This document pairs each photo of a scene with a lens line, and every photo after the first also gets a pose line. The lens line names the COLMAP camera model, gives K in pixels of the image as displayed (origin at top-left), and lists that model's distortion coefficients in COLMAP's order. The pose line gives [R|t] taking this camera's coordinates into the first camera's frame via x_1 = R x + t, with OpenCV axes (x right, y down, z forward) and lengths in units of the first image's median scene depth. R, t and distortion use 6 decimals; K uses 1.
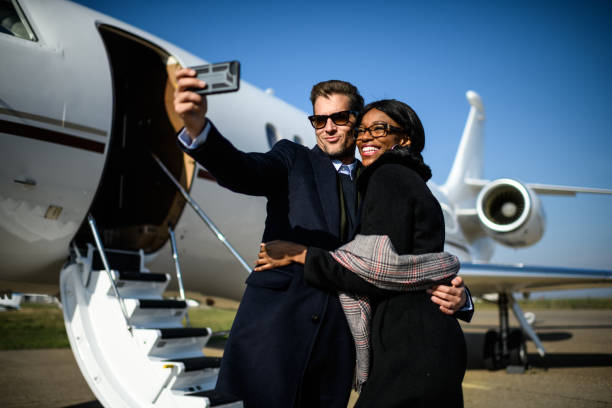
lens RADIAL K [[608.2, 0, 309.3], [0, 608.2, 195.0], [0, 0, 1]] dist [-0.082414, 0.031477]
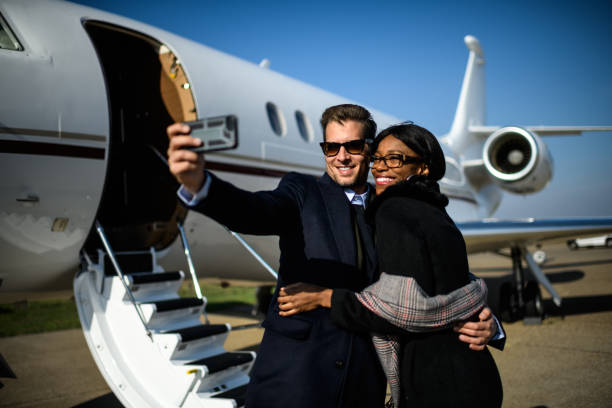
lens RADIAL K [[608.2, 0, 309.3], [0, 608.2, 195.0], [0, 0, 1]] dist [-0.082414, 0.031477]
pose [[0.996835, -0.078968, -0.009205, -0.006682], [0.079456, 0.993504, 0.081465, -0.062457], [0.002712, -0.081938, 0.996634, 0.025312]]
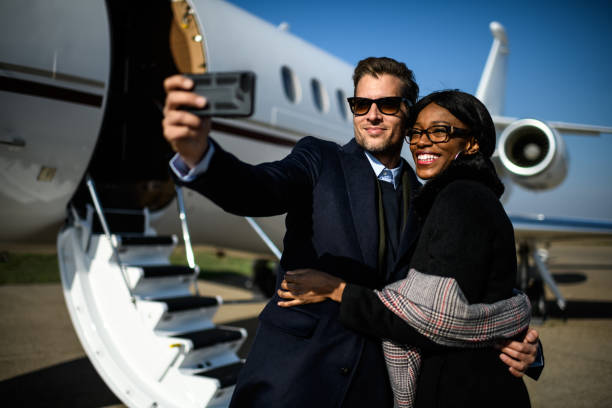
lens RADIAL K [[608.2, 0, 309.3], [0, 608.2, 195.0], [0, 0, 1]] dist [-0.082414, 0.031477]
pose [[0.999697, 0.016706, -0.018081, -0.013760], [-0.014409, 0.992617, 0.120433, -0.050236], [0.019959, -0.120136, 0.992557, 0.101582]]
